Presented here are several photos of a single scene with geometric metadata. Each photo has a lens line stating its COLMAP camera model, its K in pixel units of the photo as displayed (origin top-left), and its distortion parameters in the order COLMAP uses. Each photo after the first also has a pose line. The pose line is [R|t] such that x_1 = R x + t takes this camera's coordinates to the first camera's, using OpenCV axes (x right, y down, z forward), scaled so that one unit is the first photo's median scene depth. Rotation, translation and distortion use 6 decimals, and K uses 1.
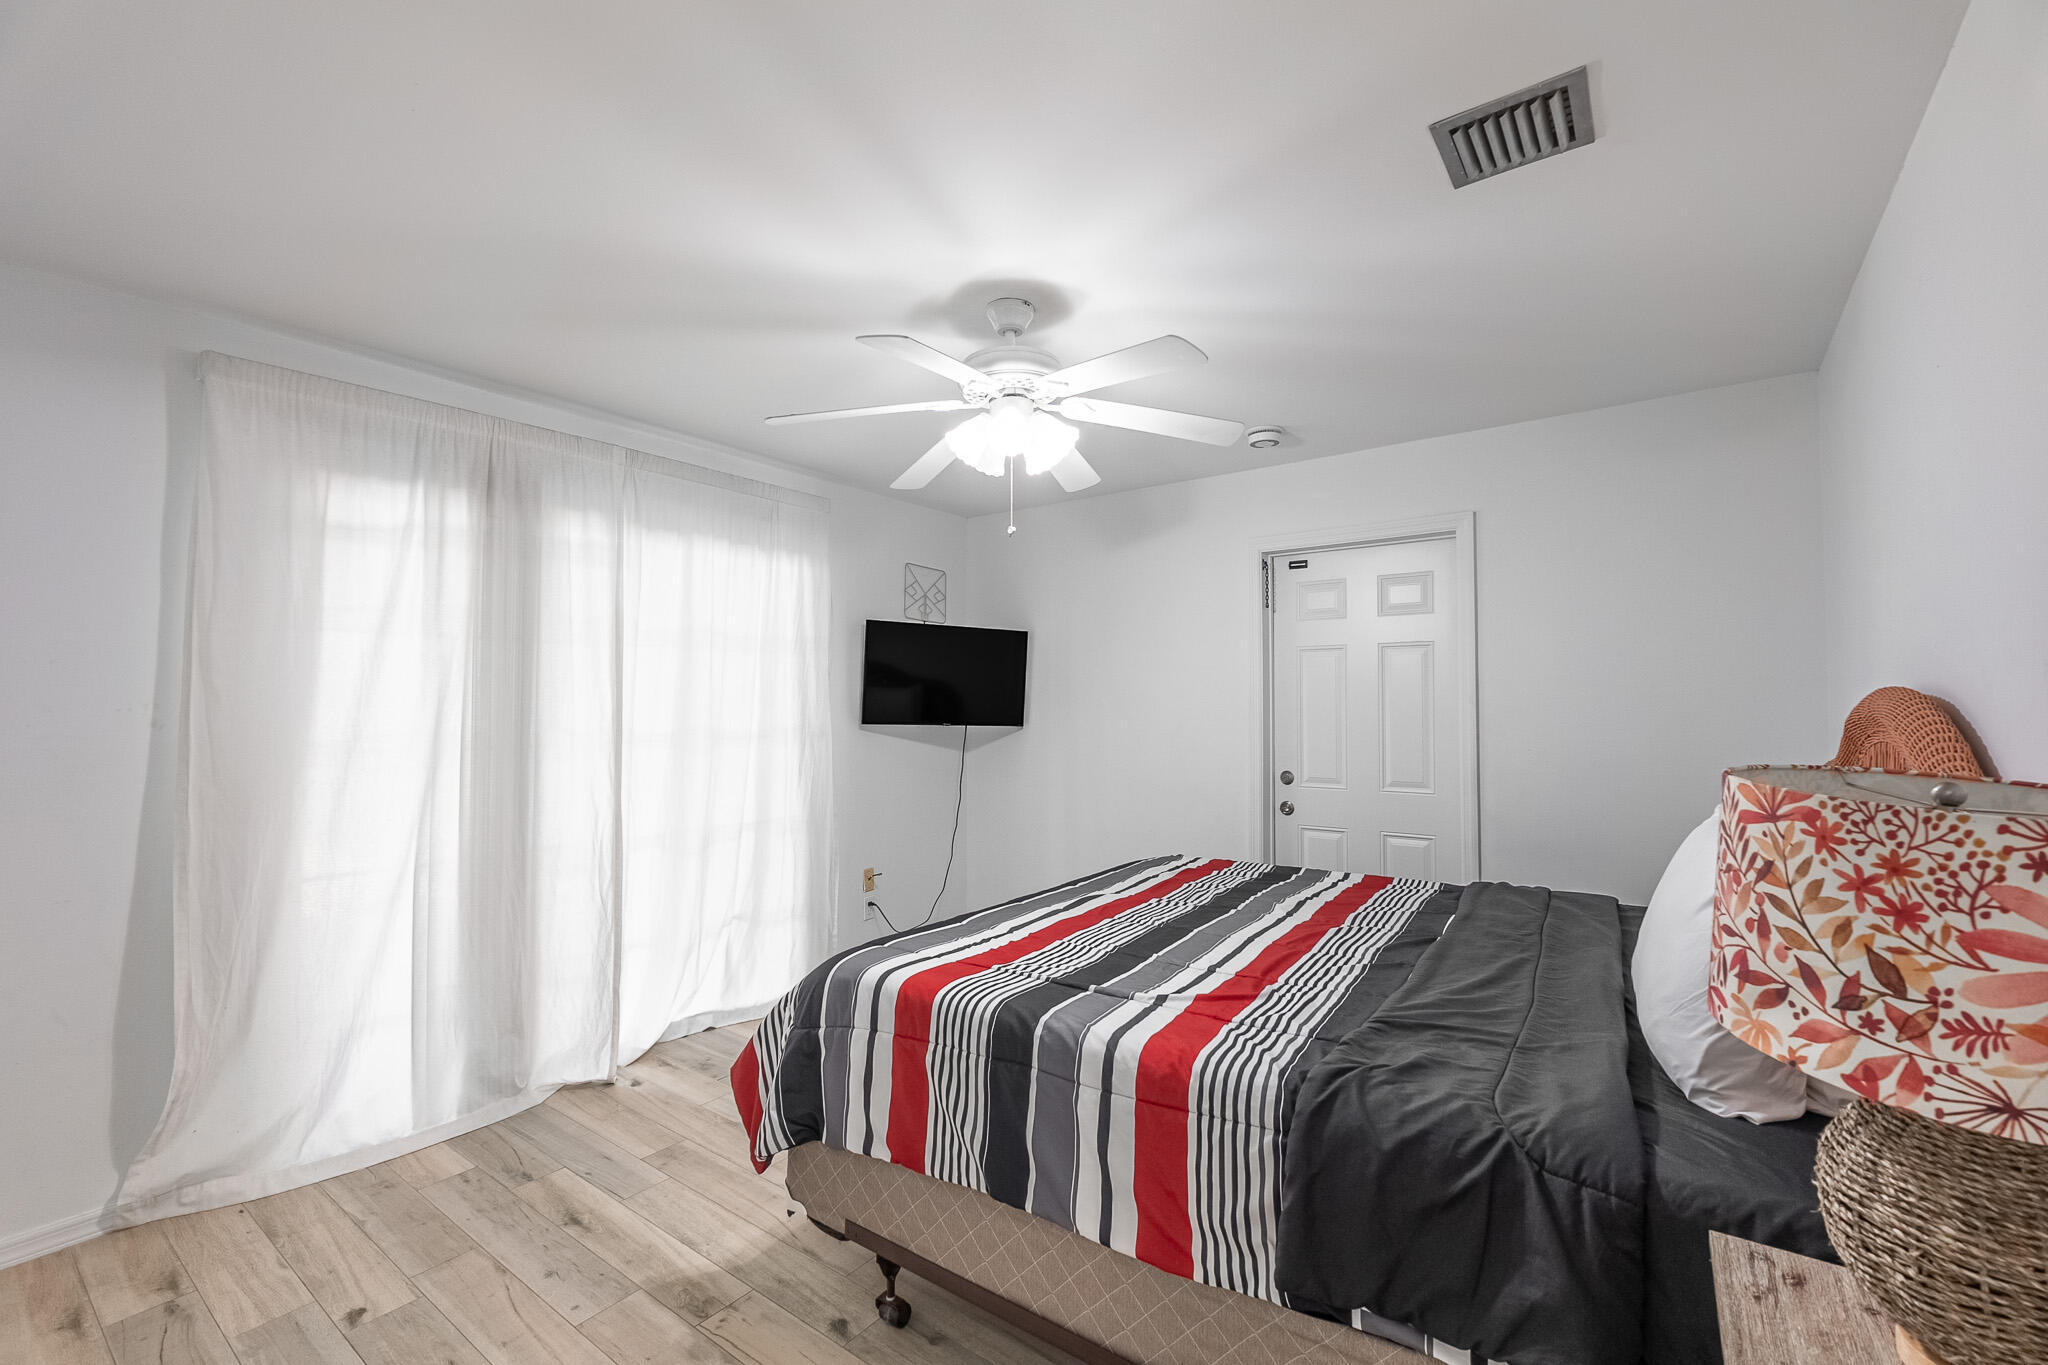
lens RADIAL K [[853.8, 0, 1037.8], [0, 853.8, 685.9], [0, 0, 1]] dist [0.001700, 0.000075]
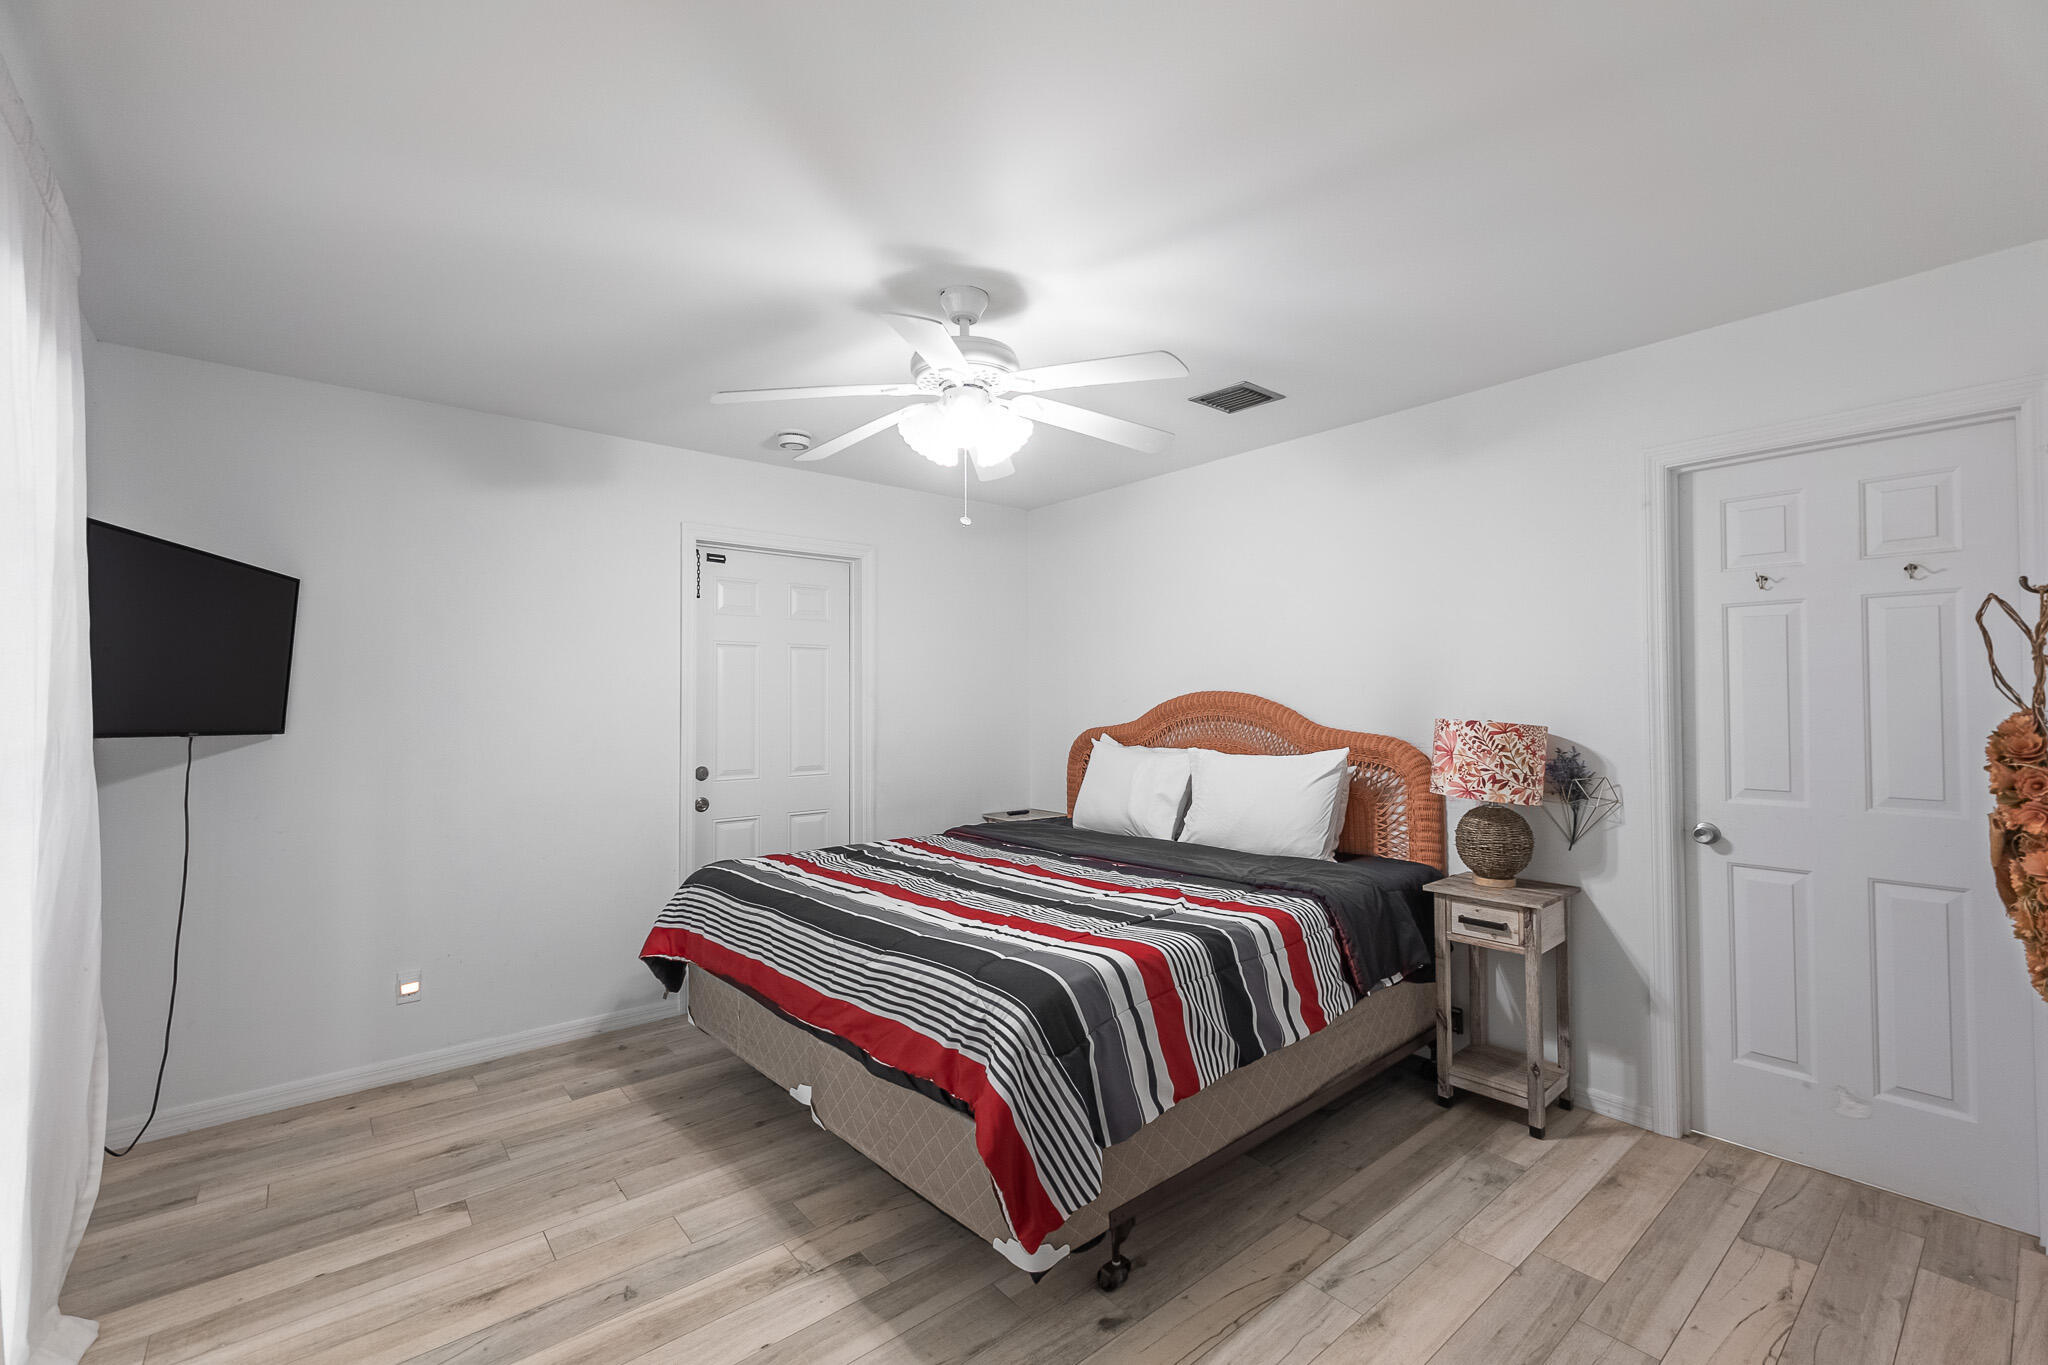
lens RADIAL K [[853.8, 0, 1037.8], [0, 853.8, 685.9], [0, 0, 1]] dist [0.001700, 0.000075]
pose [[0.239291, 0.015812, 0.970819, -2.769650], [-0.021567, 0.999707, -0.010967, 0.047405], [-0.970708, -0.018313, 0.239562, 1.930822]]
